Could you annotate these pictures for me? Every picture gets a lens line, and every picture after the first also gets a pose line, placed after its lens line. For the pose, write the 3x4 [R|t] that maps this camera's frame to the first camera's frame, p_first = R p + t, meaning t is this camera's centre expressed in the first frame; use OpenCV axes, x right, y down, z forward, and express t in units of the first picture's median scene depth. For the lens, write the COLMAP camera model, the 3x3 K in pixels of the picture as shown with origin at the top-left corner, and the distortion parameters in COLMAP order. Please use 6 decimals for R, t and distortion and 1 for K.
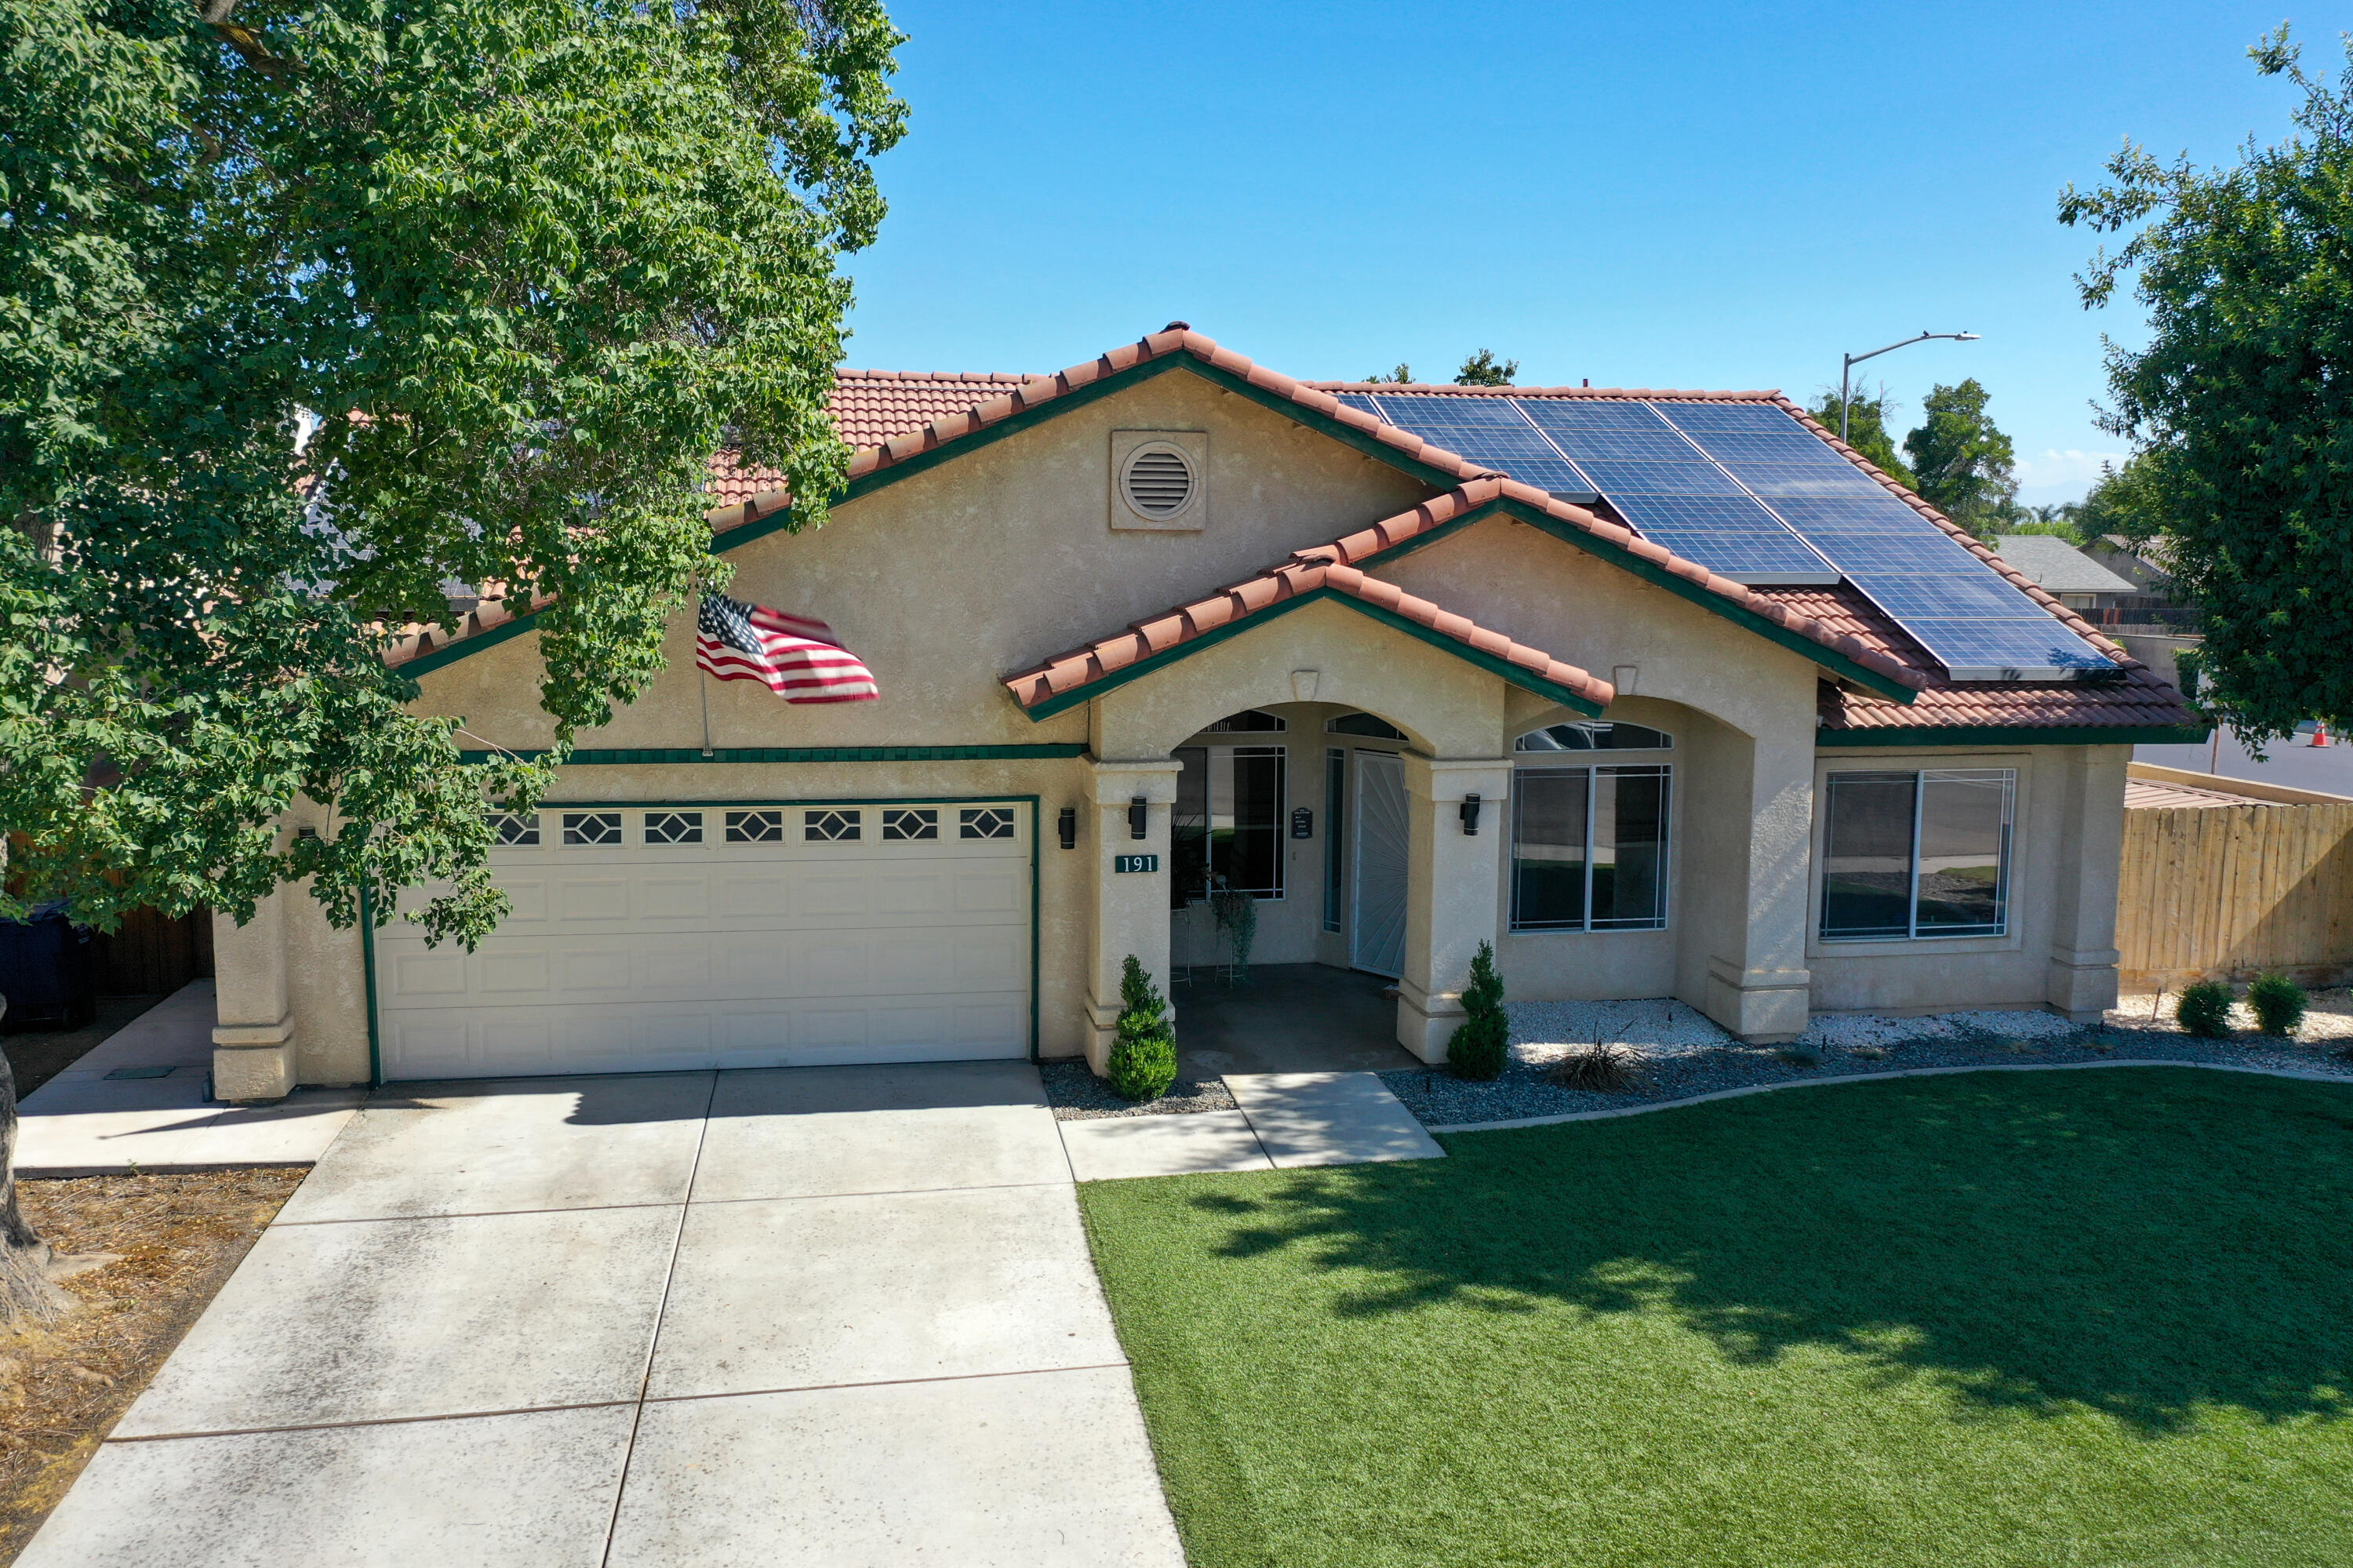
lens RADIAL K [[1870.3, 0, 1185.2], [0, 1870.3, 778.8], [0, 0, 1]] dist [-0.006245, 0.008988]
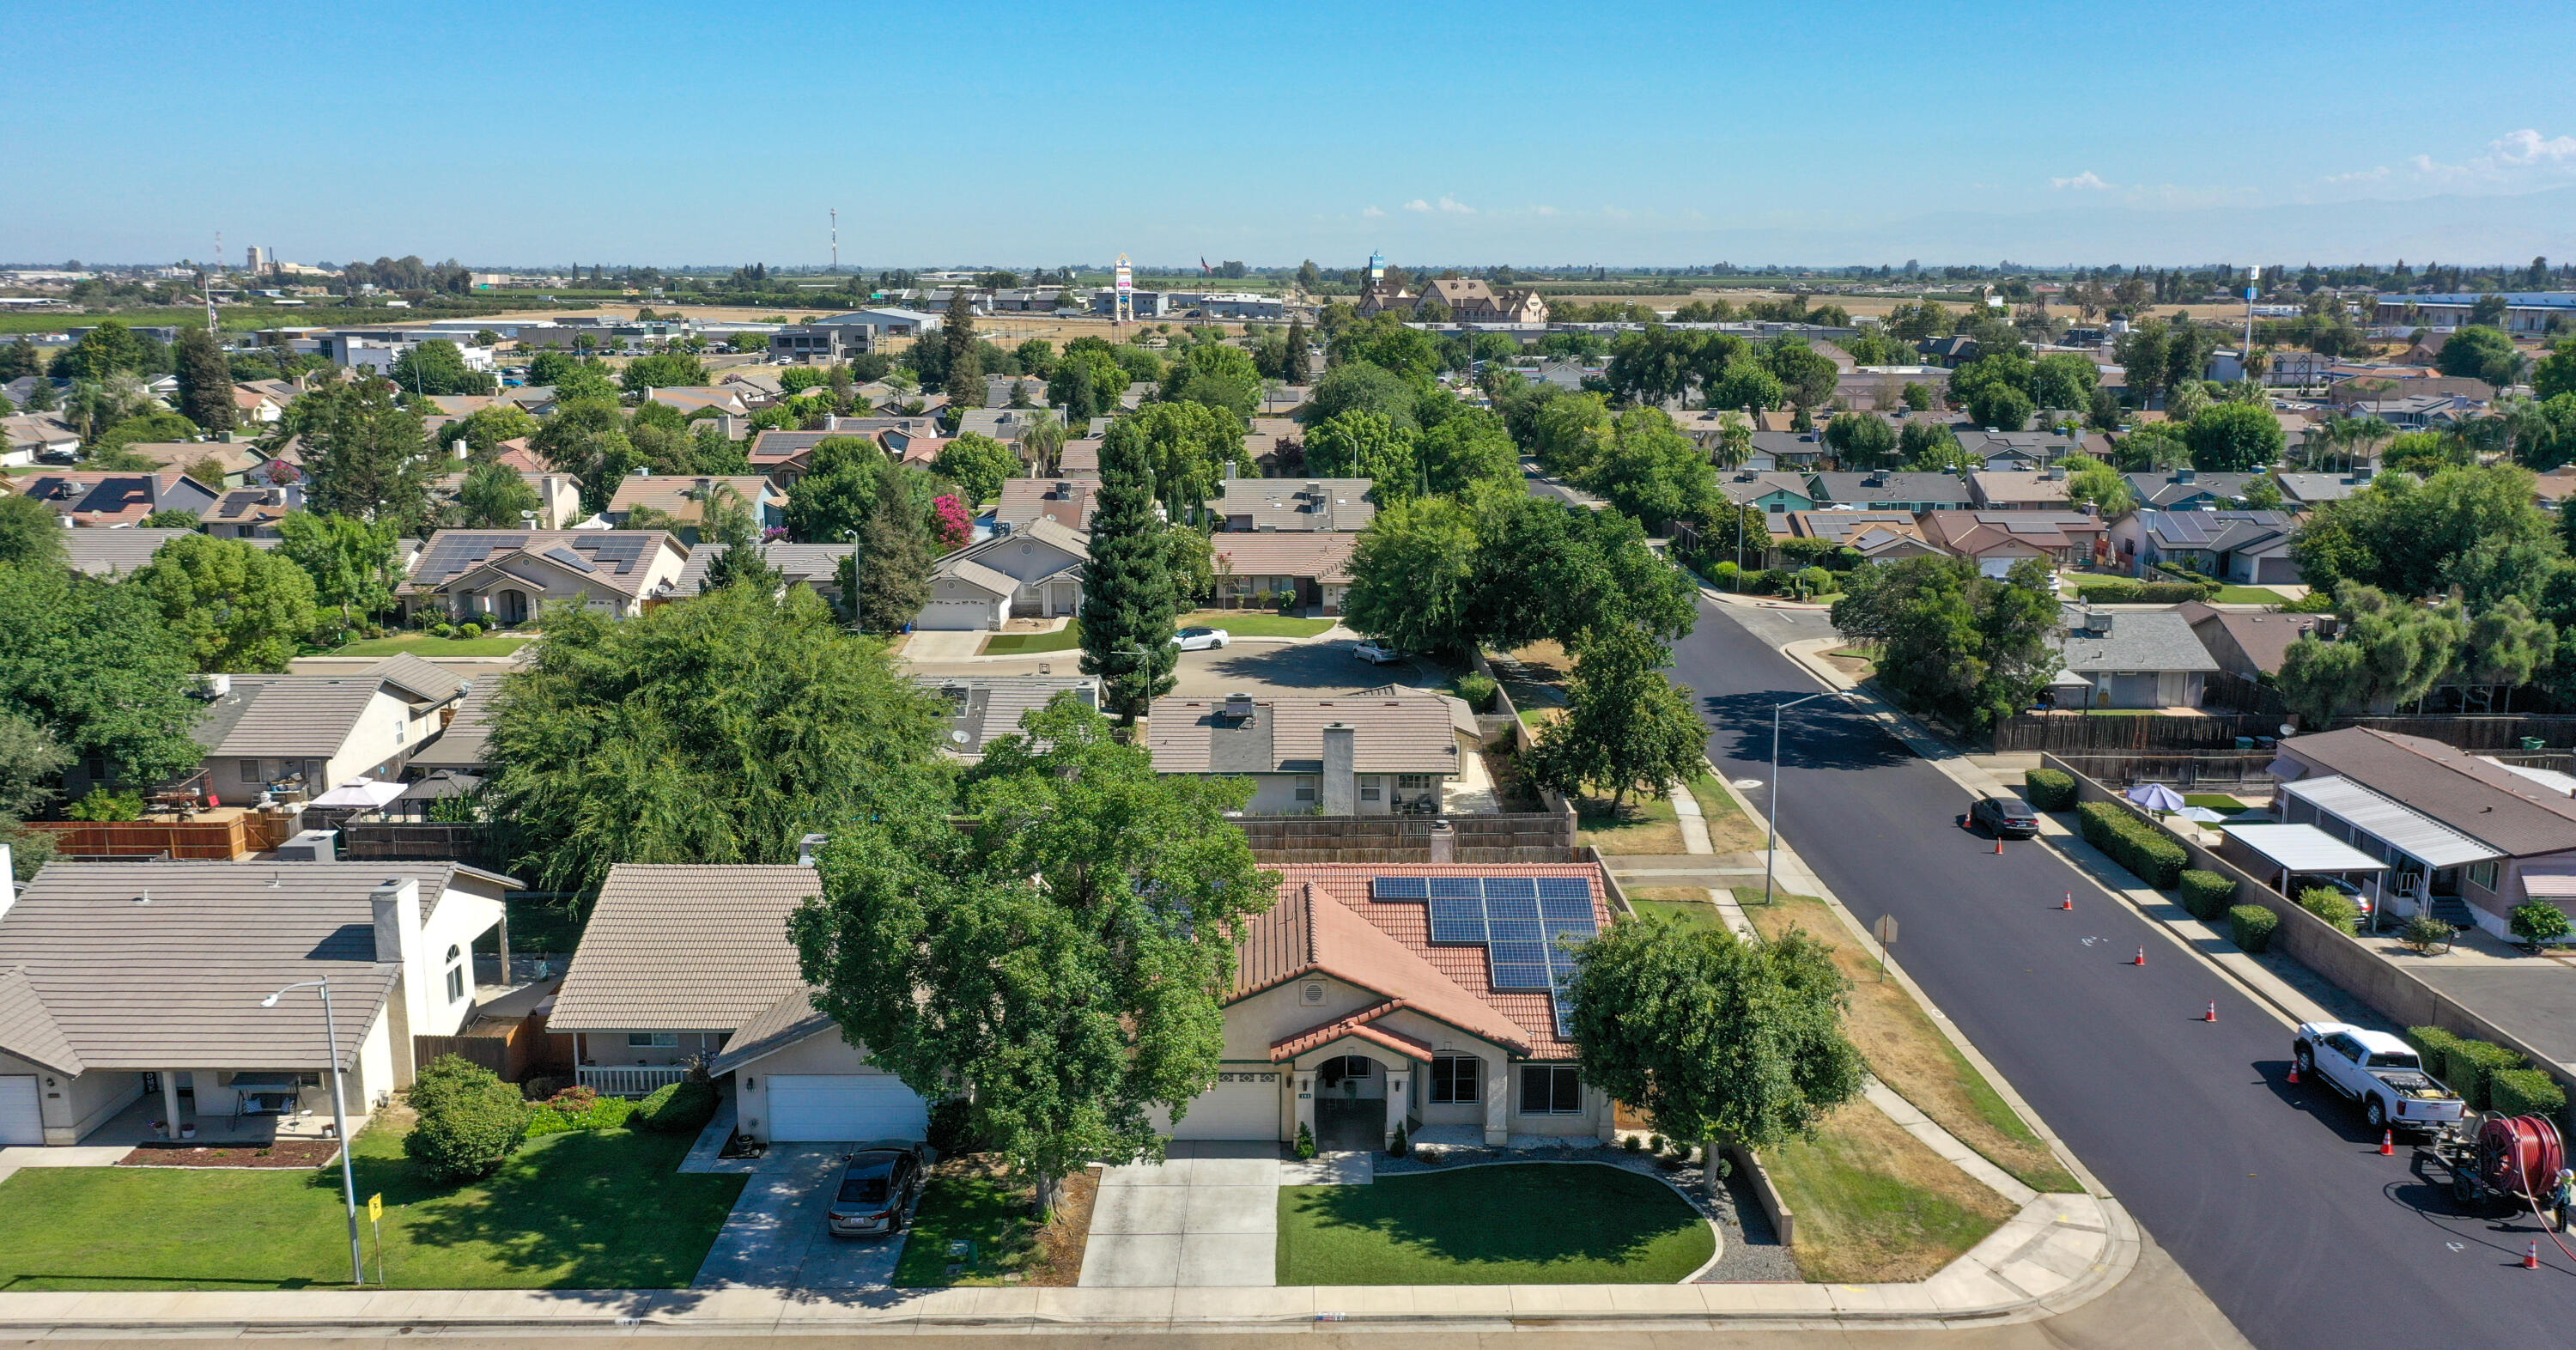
lens RADIAL K [[1972.6, 0, 1304.9], [0, 1972.6, 673.7], [0, 0, 1]] dist [0.000667, -0.015929]
pose [[0.983655, 0.025495, -0.178249, 0.679579], [-0.012573, 0.997234, 0.073249, -1.125714], [0.179624, -0.069810, 0.981255, -2.917059]]
